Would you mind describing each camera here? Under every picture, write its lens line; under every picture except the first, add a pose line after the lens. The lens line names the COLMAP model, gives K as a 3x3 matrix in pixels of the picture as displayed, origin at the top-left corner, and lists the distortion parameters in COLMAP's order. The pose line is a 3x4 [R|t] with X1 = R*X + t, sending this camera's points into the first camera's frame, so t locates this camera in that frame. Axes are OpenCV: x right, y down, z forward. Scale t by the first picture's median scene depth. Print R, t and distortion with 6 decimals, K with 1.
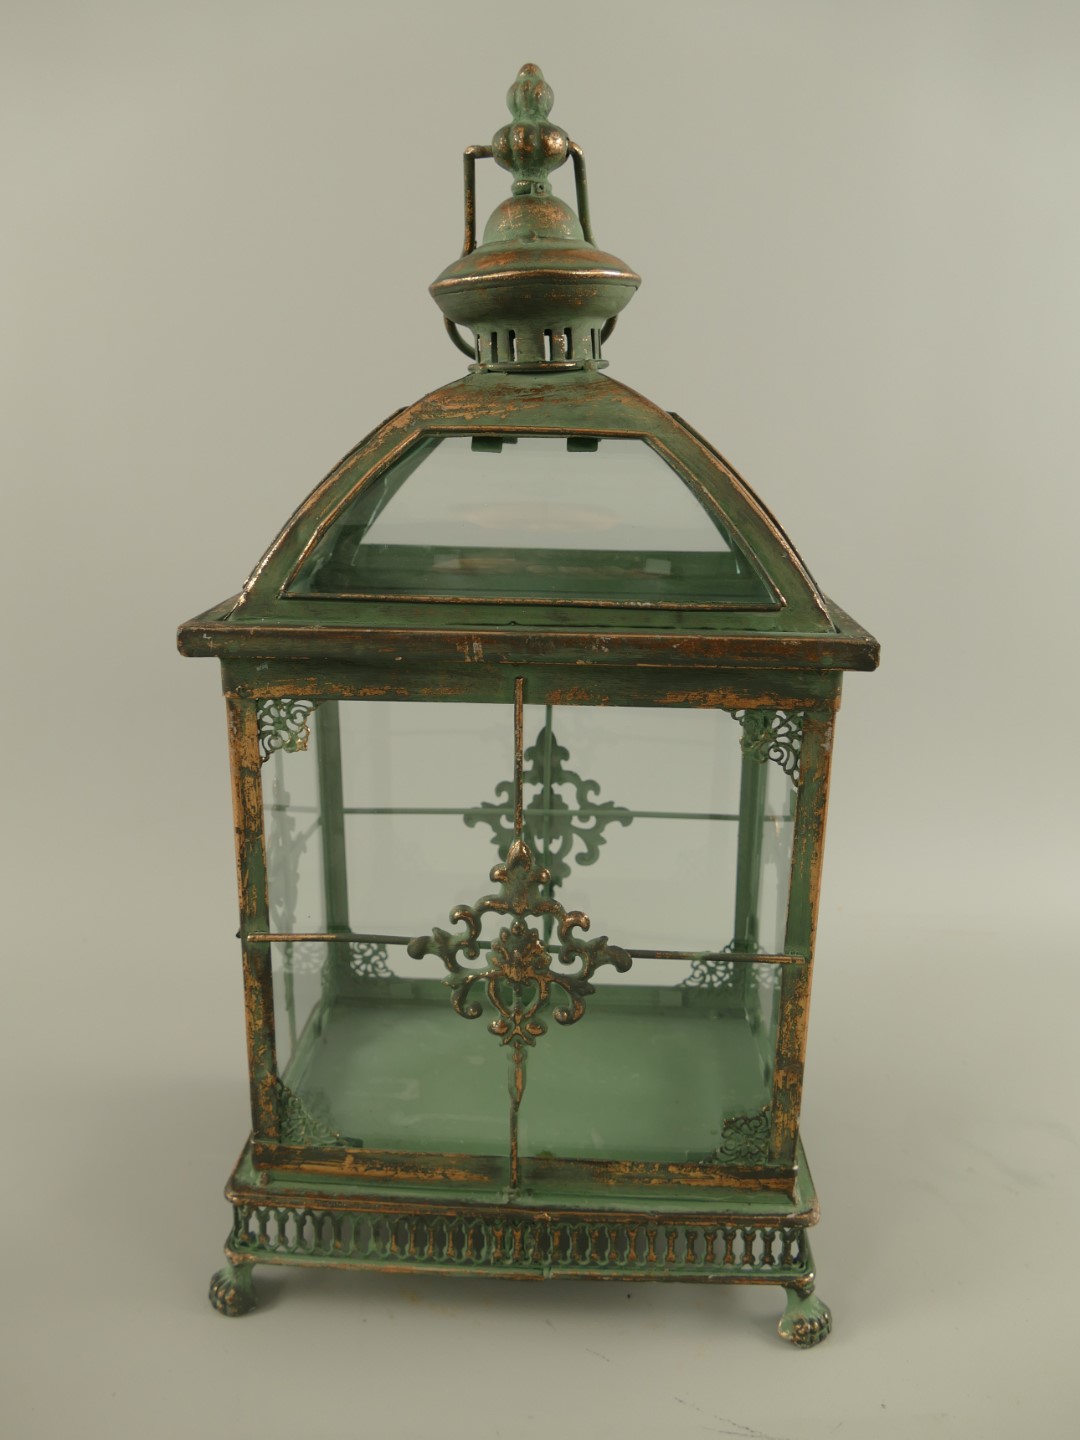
lens RADIAL K [[1306.0, 0, 540.0], [0, 1306.0, 720.0], [0, 0, 1]] dist [0.081459, 0.002797]
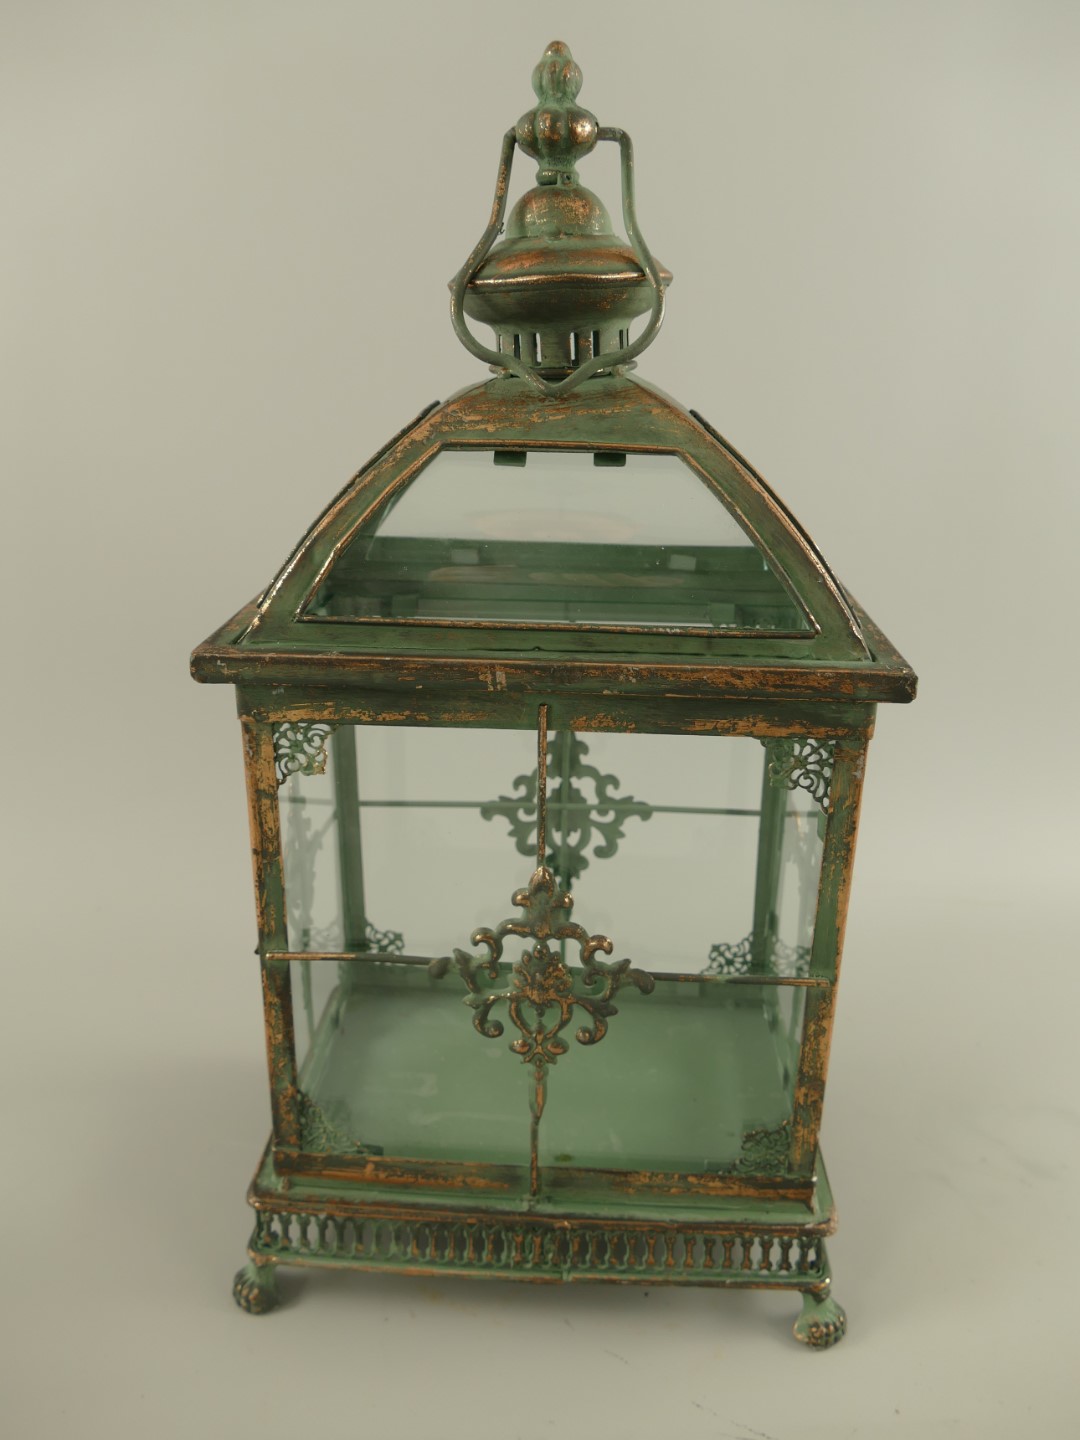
lens RADIAL K [[1306.0, 0, 540.0], [0, 1306.0, 720.0], [0, 0, 1]] dist [0.081459, 0.002797]
pose [[0.999993, 0.003809, -0.000086, -0.017101], [-0.003786, 0.995857, 0.090850, -0.102776], [0.000432, -0.090849, 0.995865, 0.030982]]
